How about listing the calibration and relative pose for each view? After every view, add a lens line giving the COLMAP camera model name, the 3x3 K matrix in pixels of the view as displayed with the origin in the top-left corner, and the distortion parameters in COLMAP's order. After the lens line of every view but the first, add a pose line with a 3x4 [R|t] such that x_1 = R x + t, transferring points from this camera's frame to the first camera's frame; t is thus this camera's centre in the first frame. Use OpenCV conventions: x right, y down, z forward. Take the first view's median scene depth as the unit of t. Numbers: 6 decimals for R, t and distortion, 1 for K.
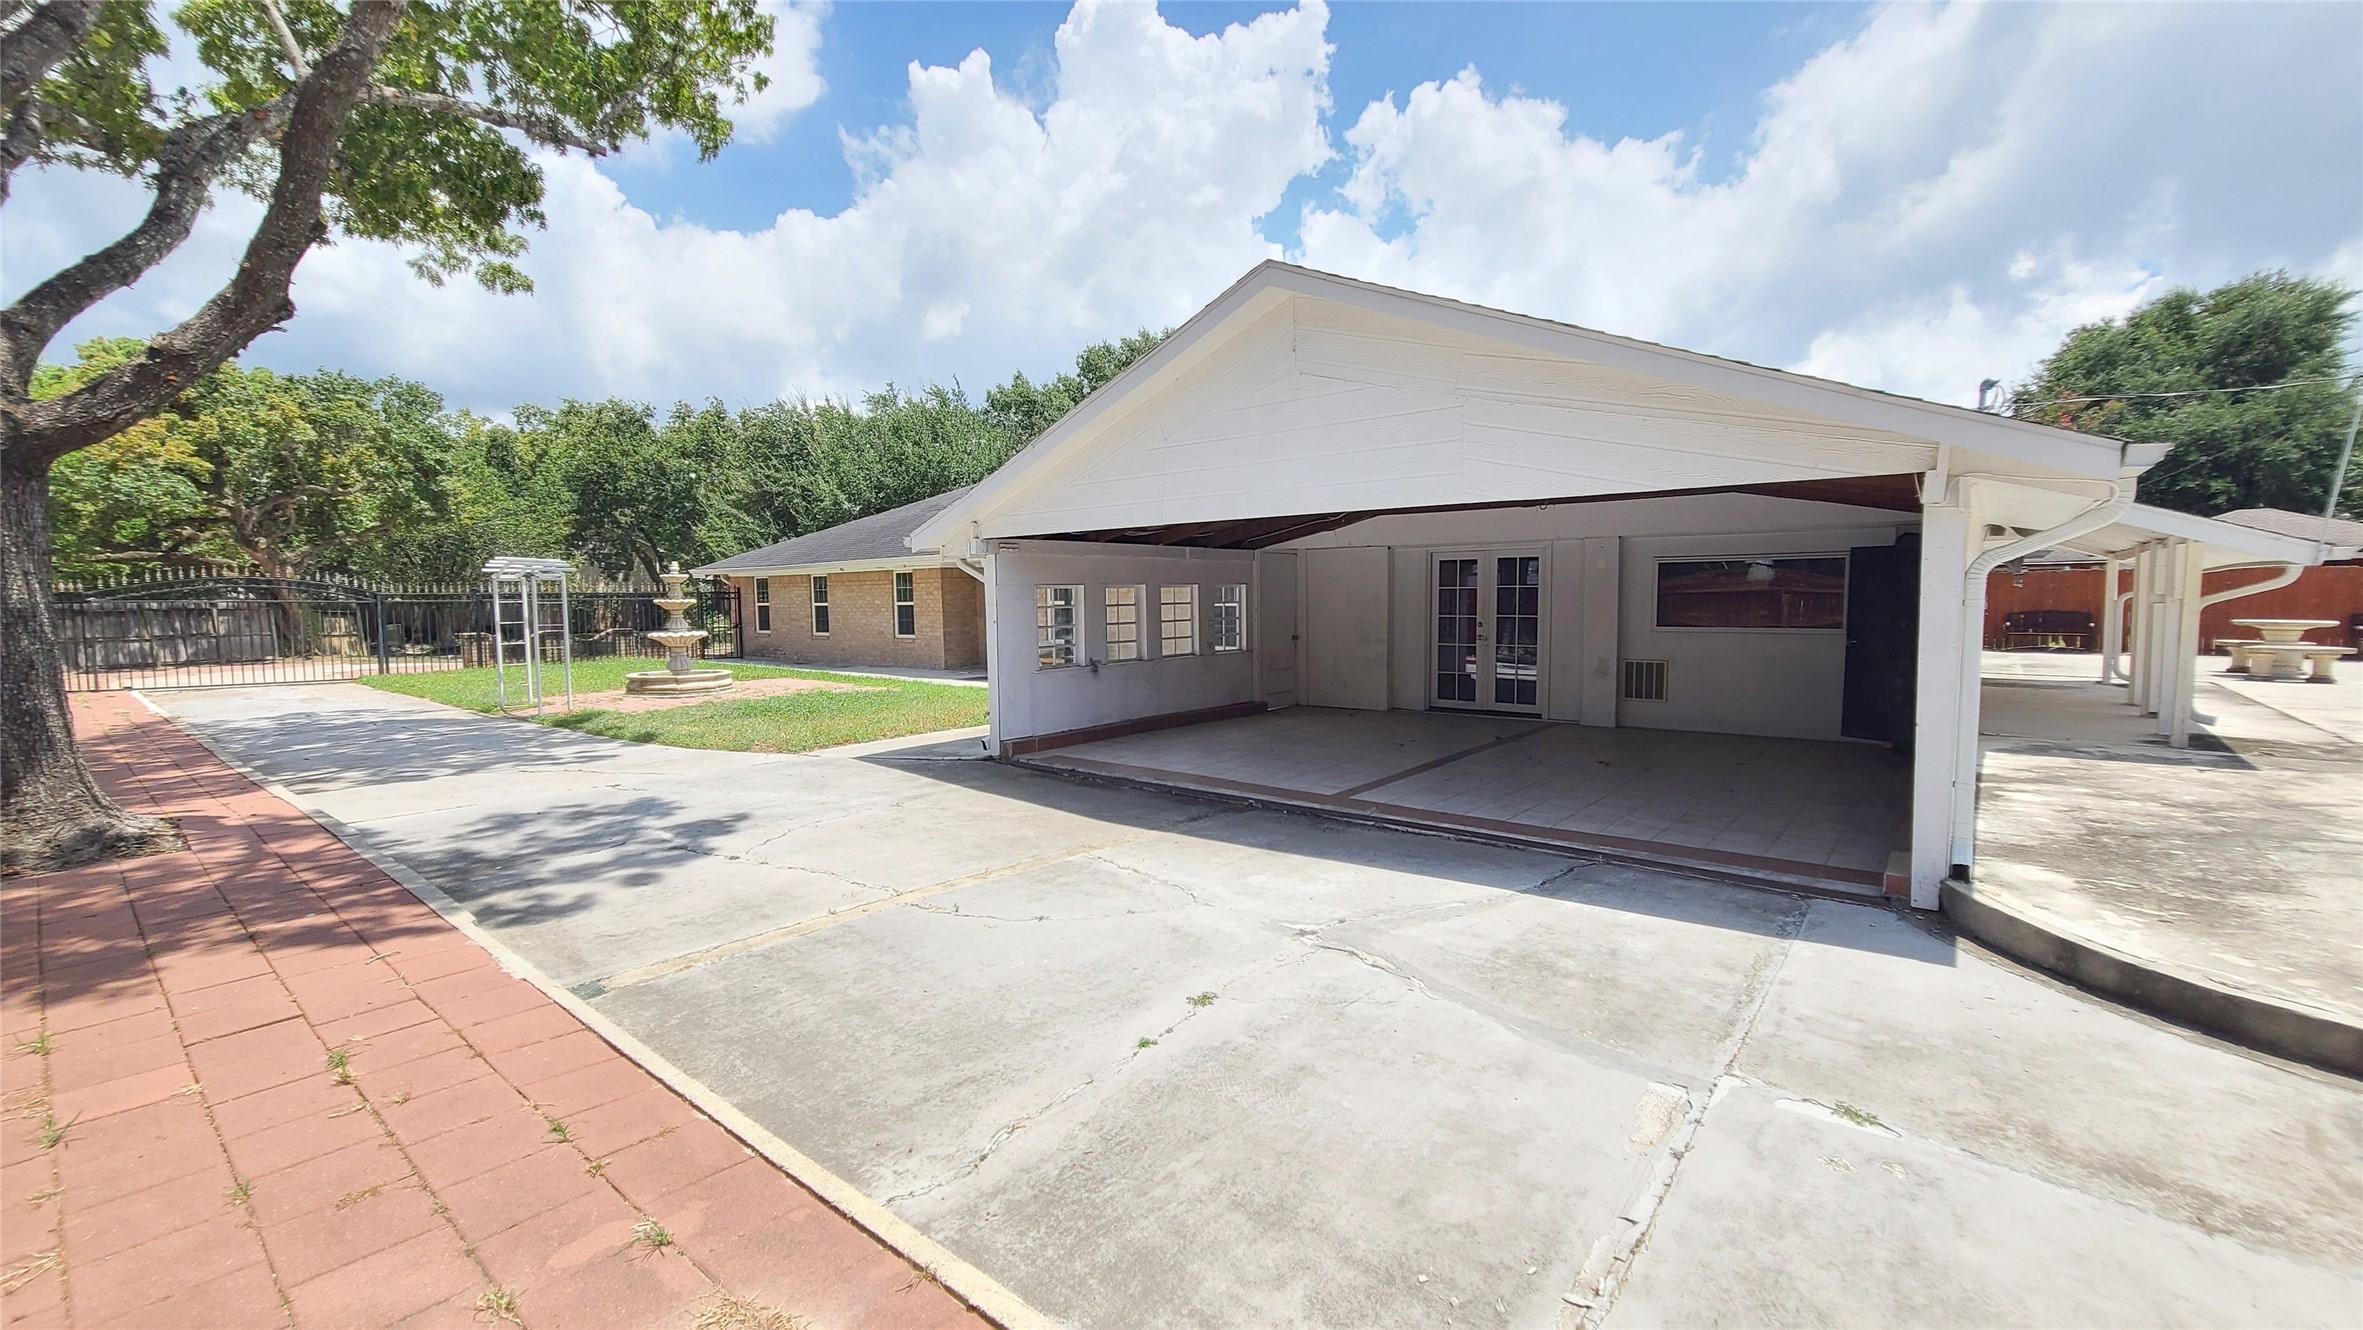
lens RADIAL K [[964.1, 0, 1185.3], [0, 964.1, 676.8], [0, 0, 1]] dist [-0.000100, 0.000537]
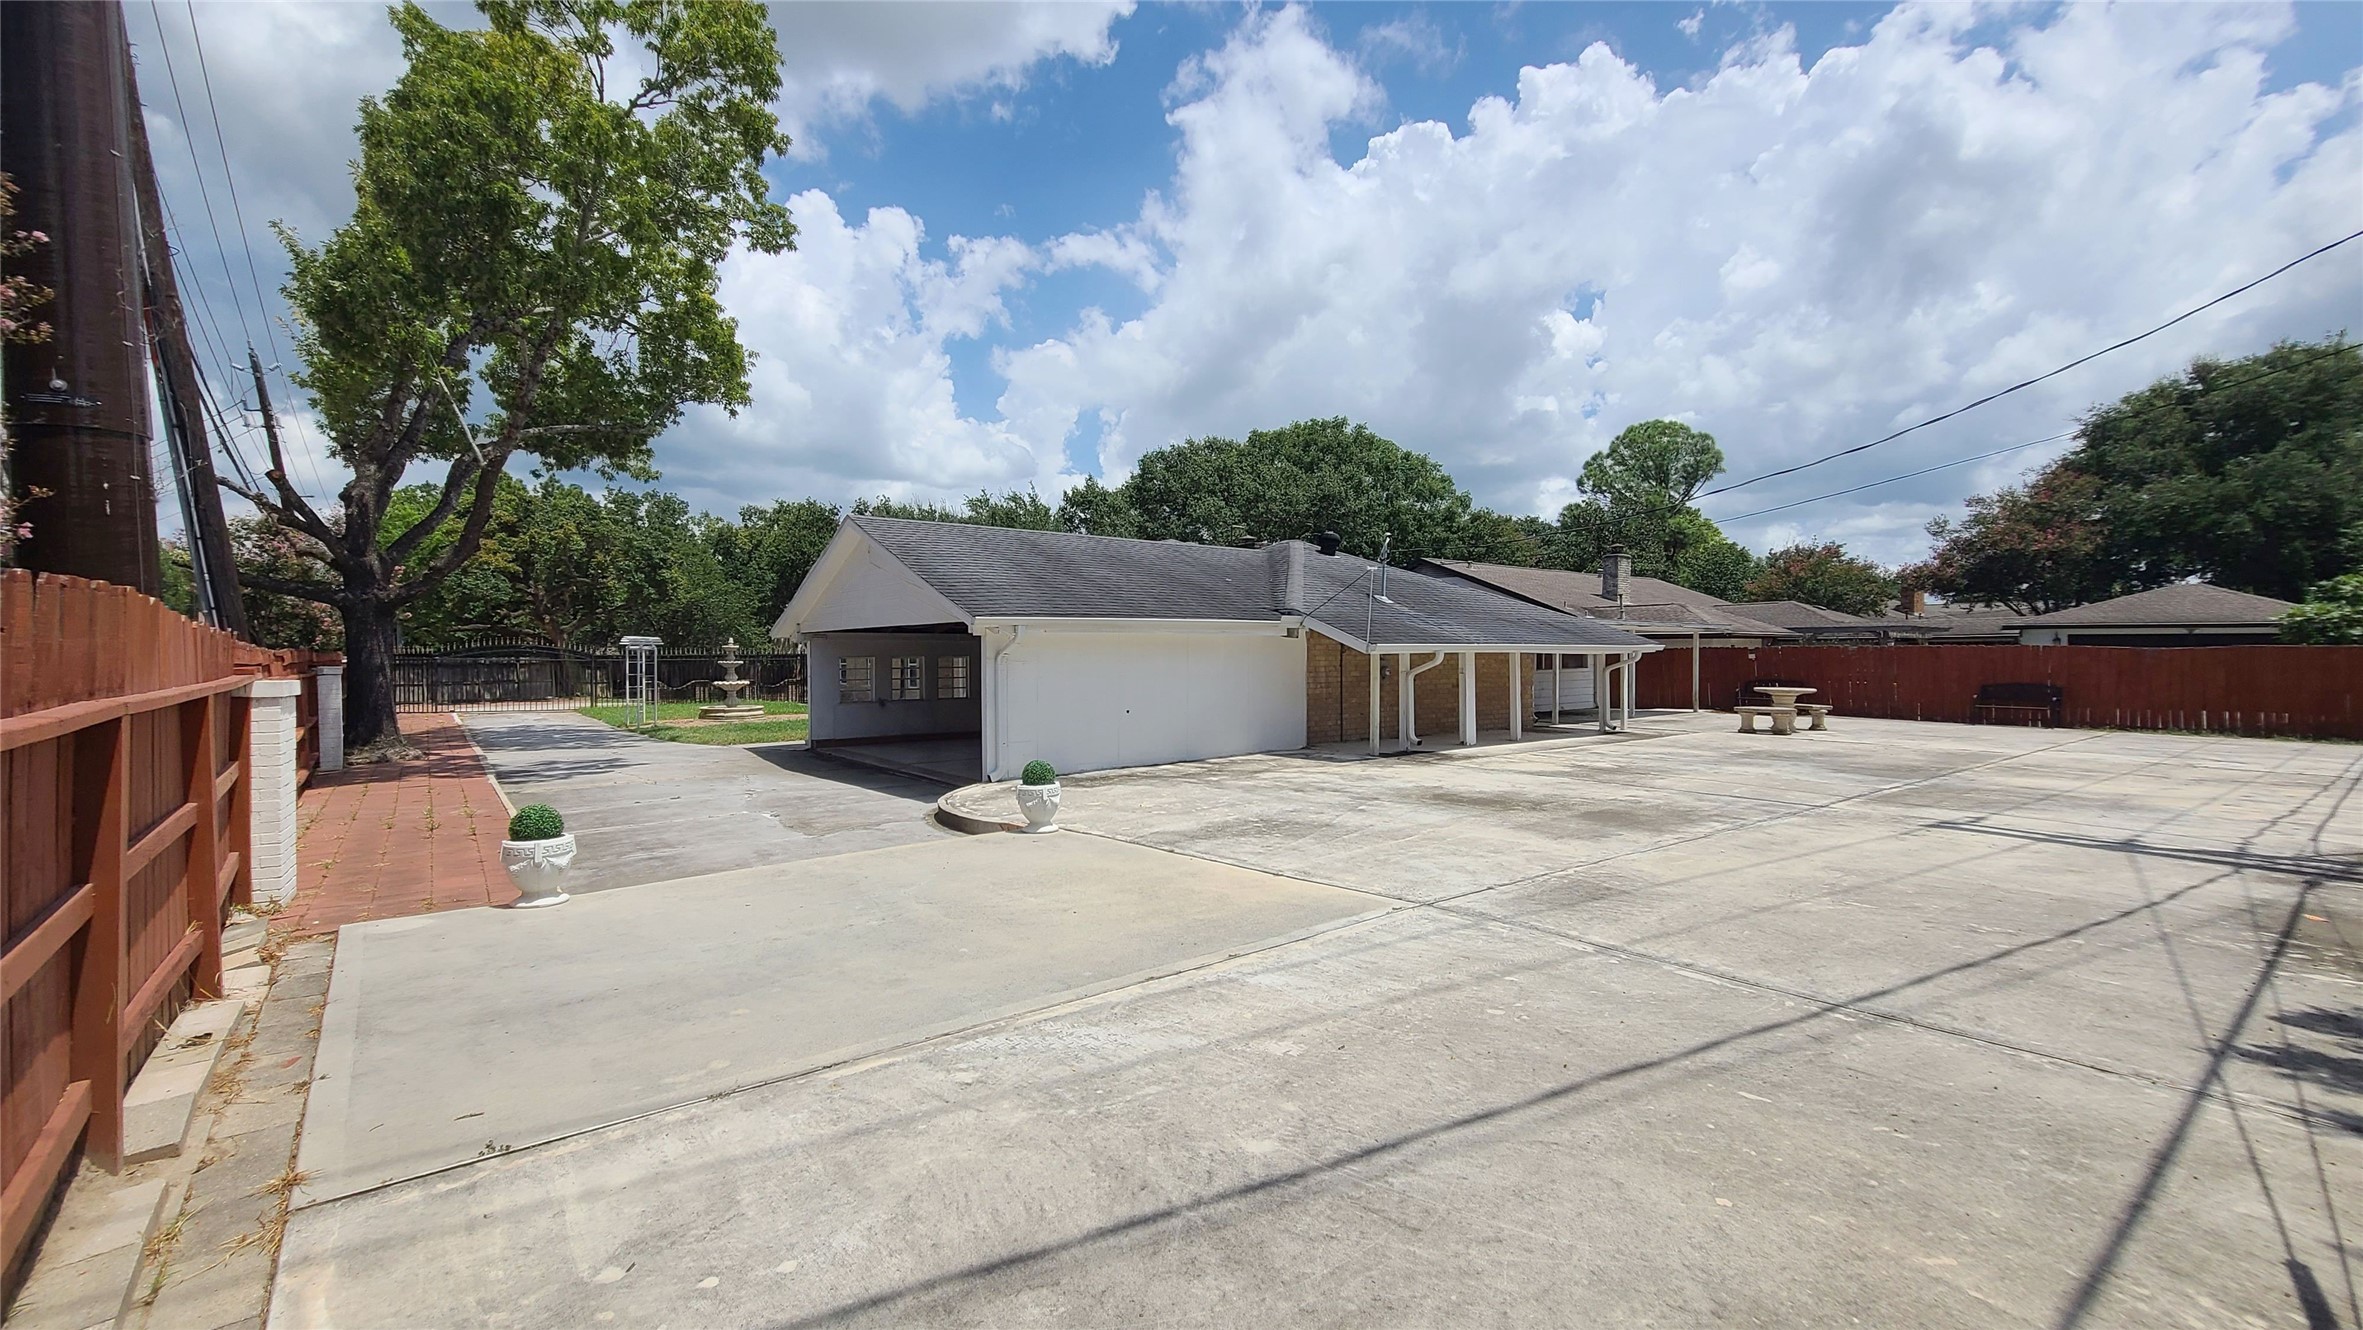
lens RADIAL K [[971.2, 0, 1181.5], [0, 971.2, 665.0], [0, 0, 1]] dist [0.001884, -0.002698]
pose [[0.976384, 0.009507, -0.215833, 0.289429], [-0.025628, 0.997074, -0.072016, 0.012354], [0.214517, 0.075847, 0.973771, -0.215897]]
